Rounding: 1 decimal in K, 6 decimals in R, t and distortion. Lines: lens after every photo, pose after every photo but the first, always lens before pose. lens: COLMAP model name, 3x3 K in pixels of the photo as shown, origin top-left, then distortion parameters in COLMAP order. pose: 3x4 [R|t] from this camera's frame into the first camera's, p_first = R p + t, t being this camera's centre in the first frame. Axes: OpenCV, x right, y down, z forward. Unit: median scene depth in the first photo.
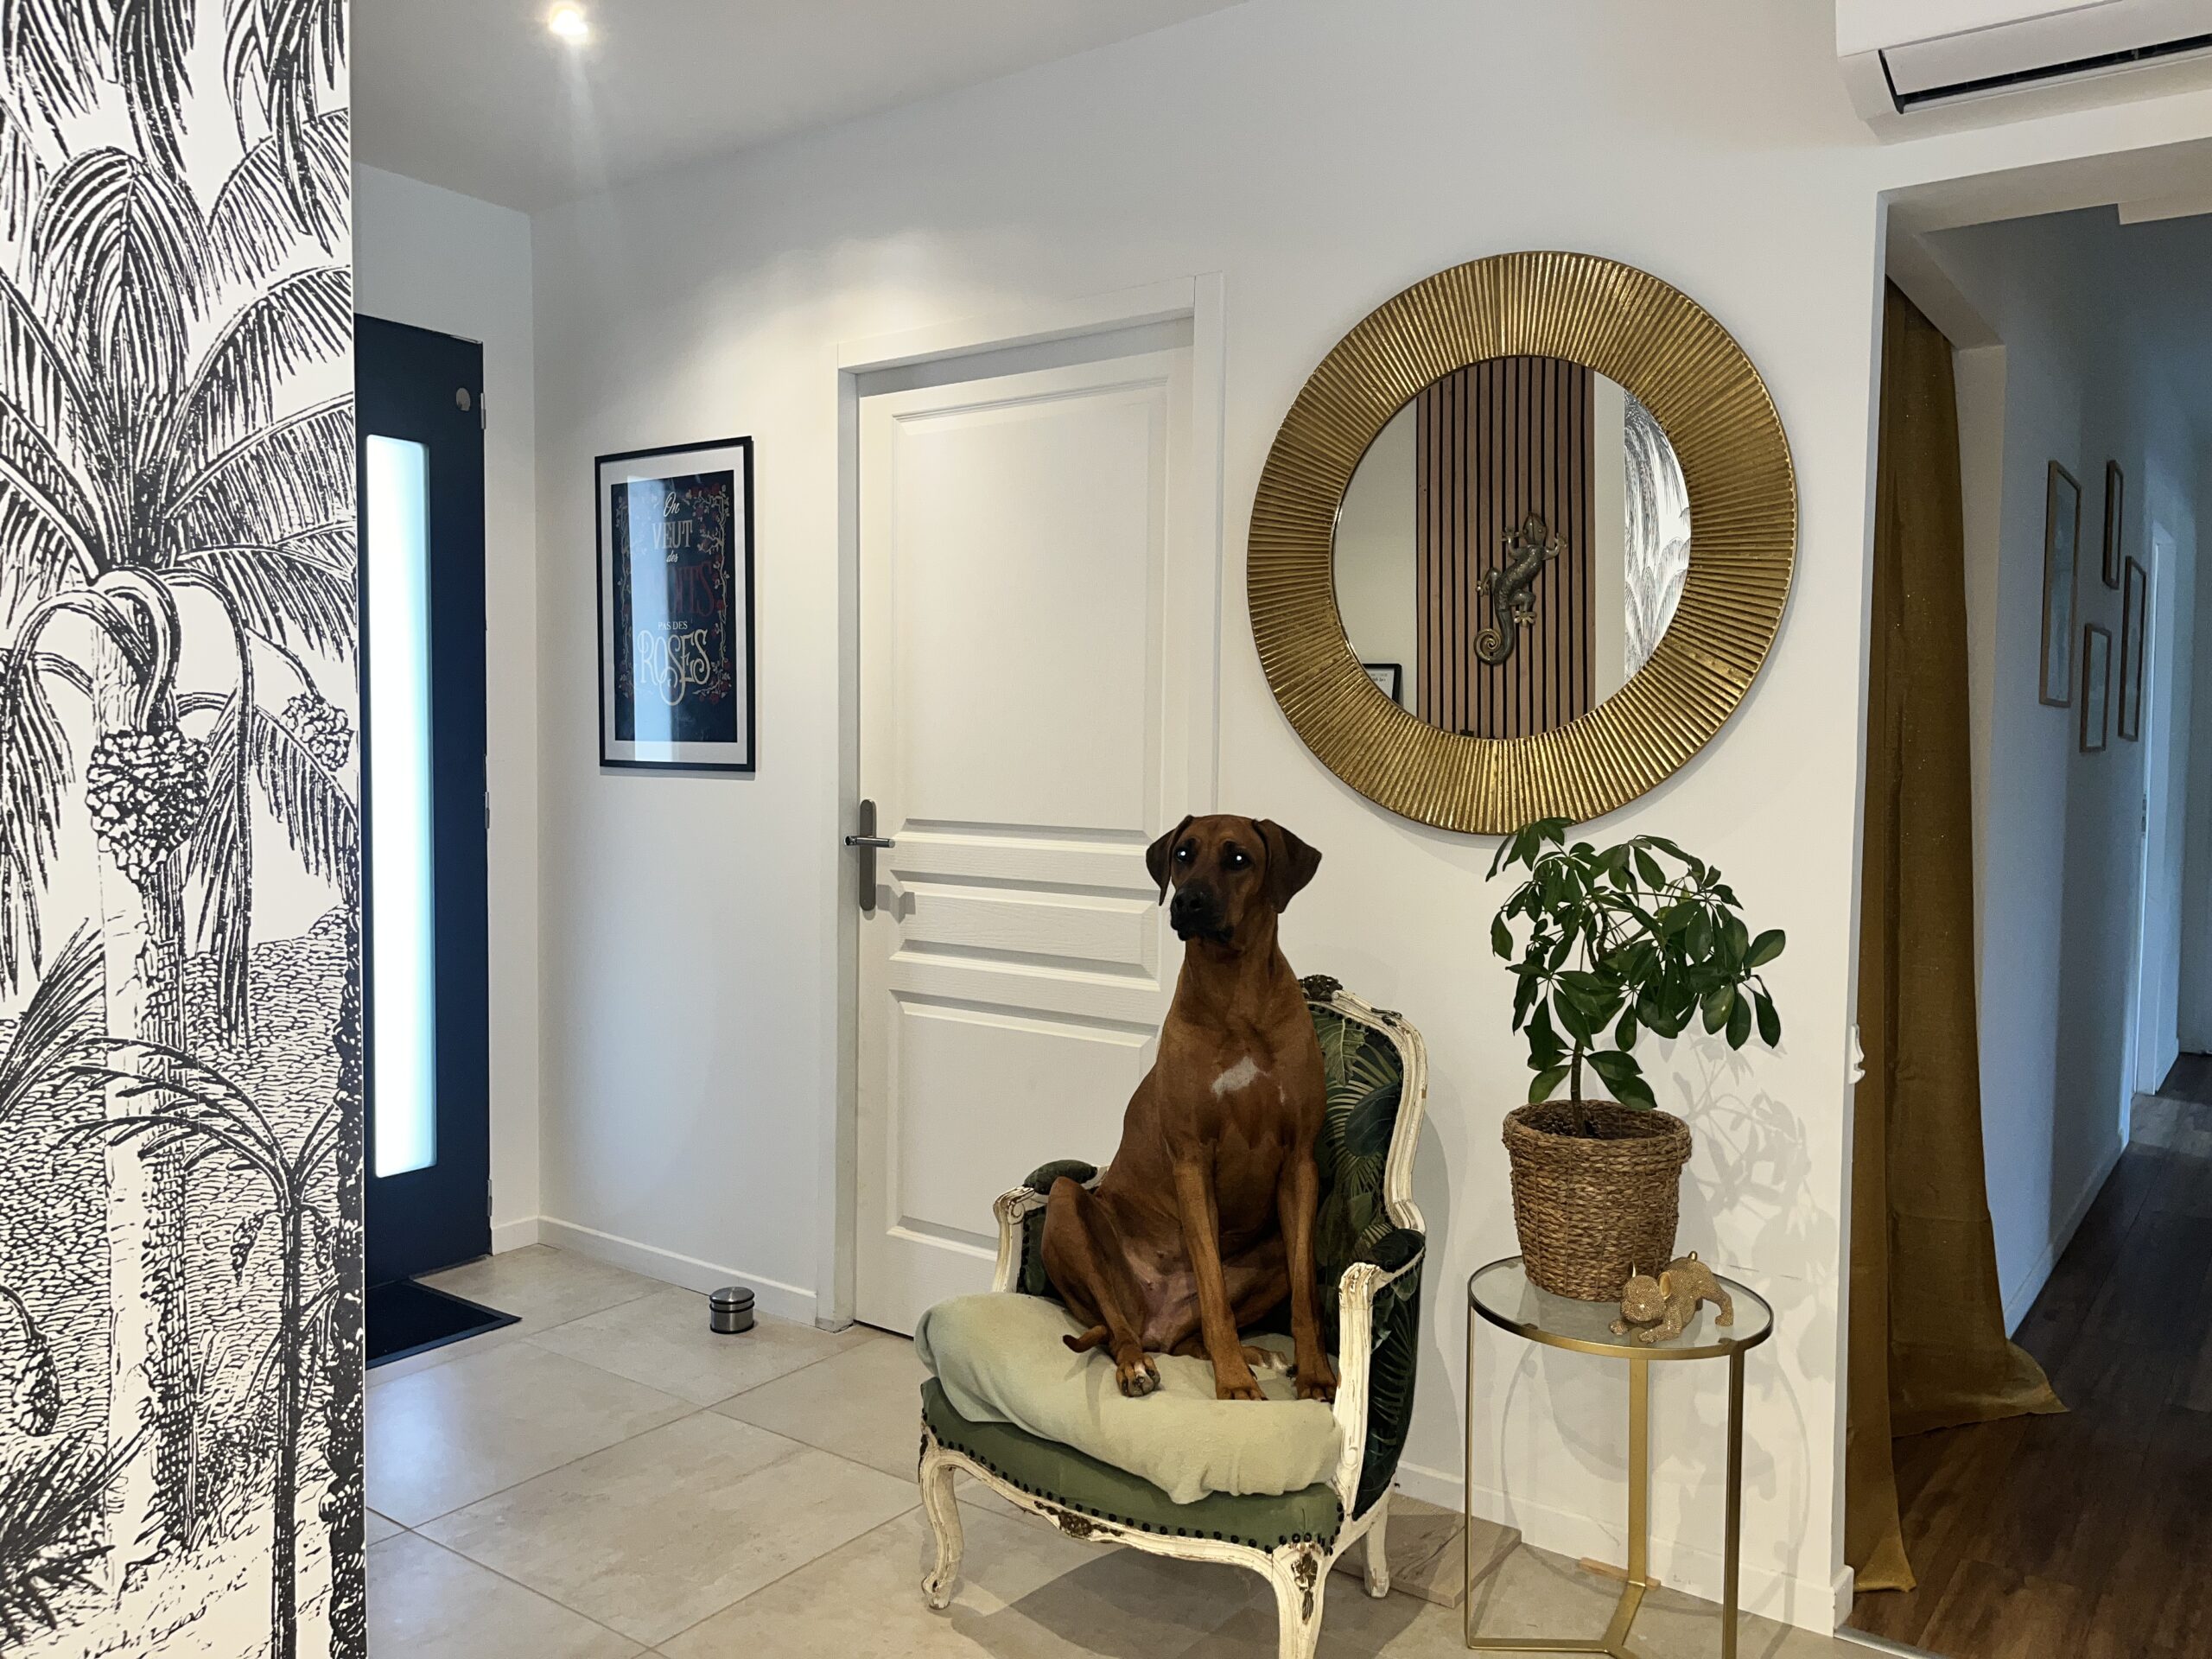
lens RADIAL K [[1687.3, 0, 1109.4], [0, 1687.3, 823.8], [0, 0, 1]] dist [0.000751, -0.000395]
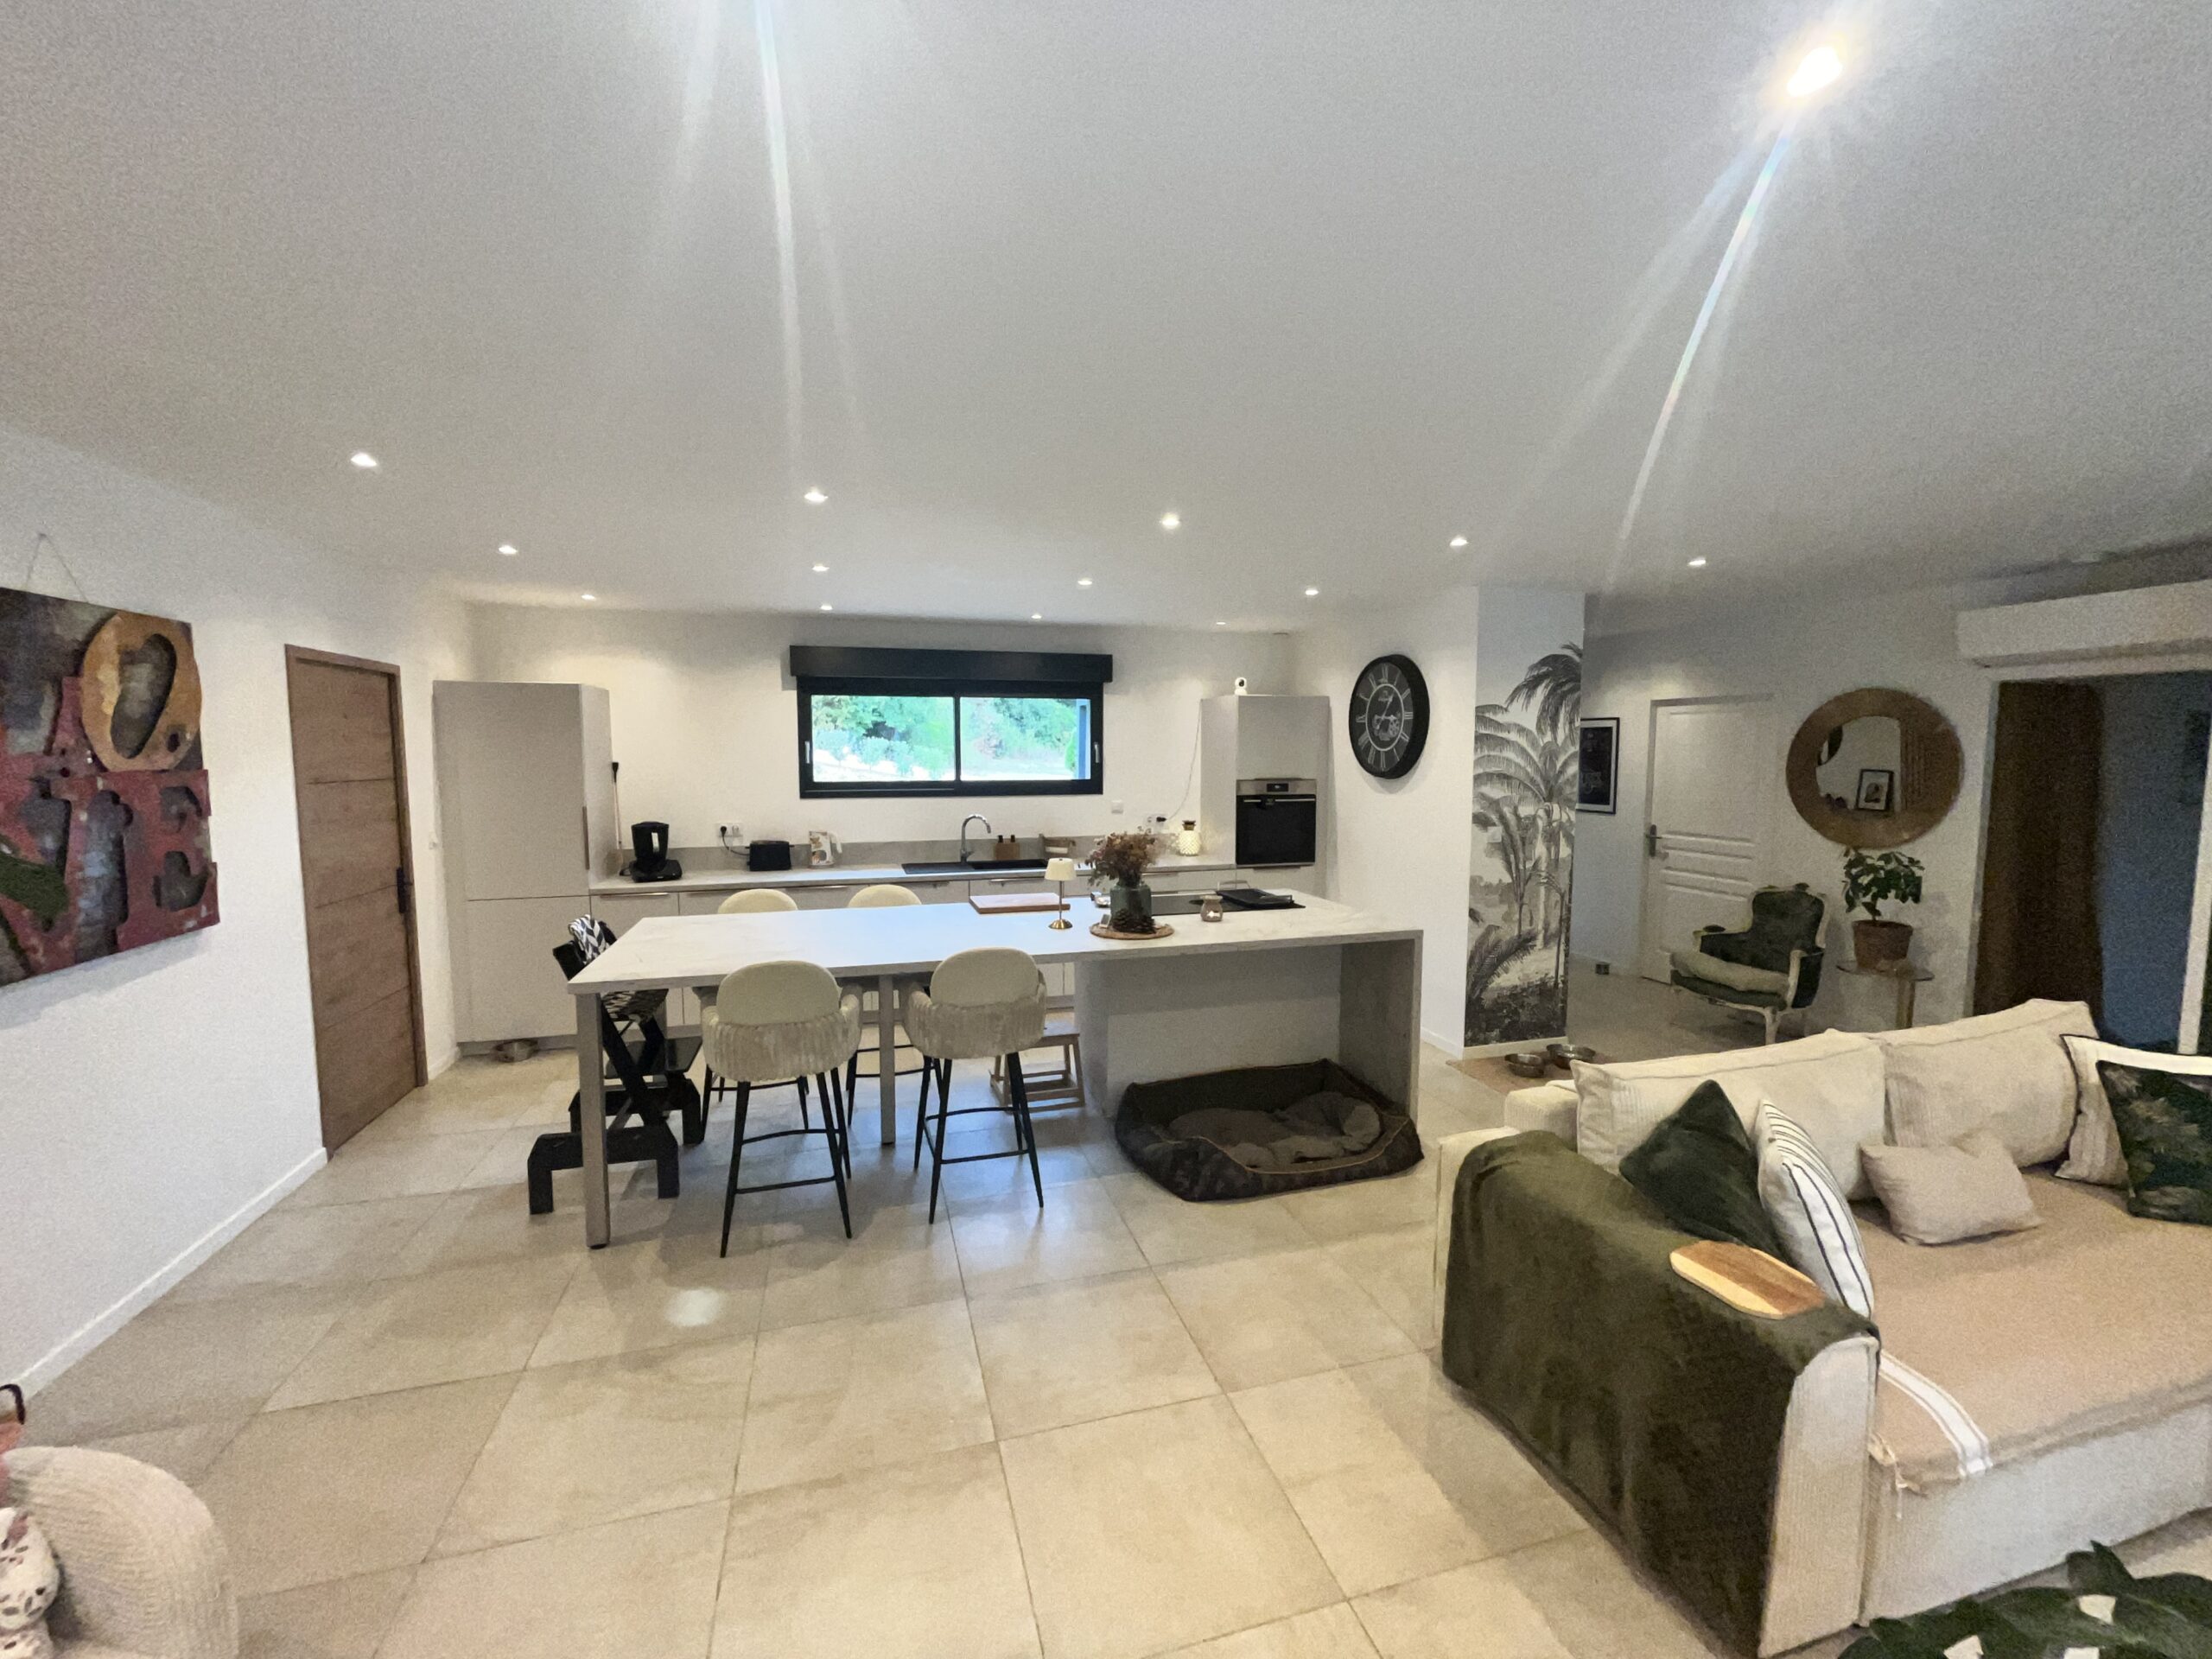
lens RADIAL K [[896.1, 0, 1105.5], [0, 896.1, 823.2], [0, 0, 1]] dist [-0.004048, -0.000513]
pose [[0.793882, 0.041026, -0.606686, 0.173815], [-0.022112, 0.999009, 0.038620, -0.146878], [0.607670, -0.017244, 0.794003, -2.622781]]
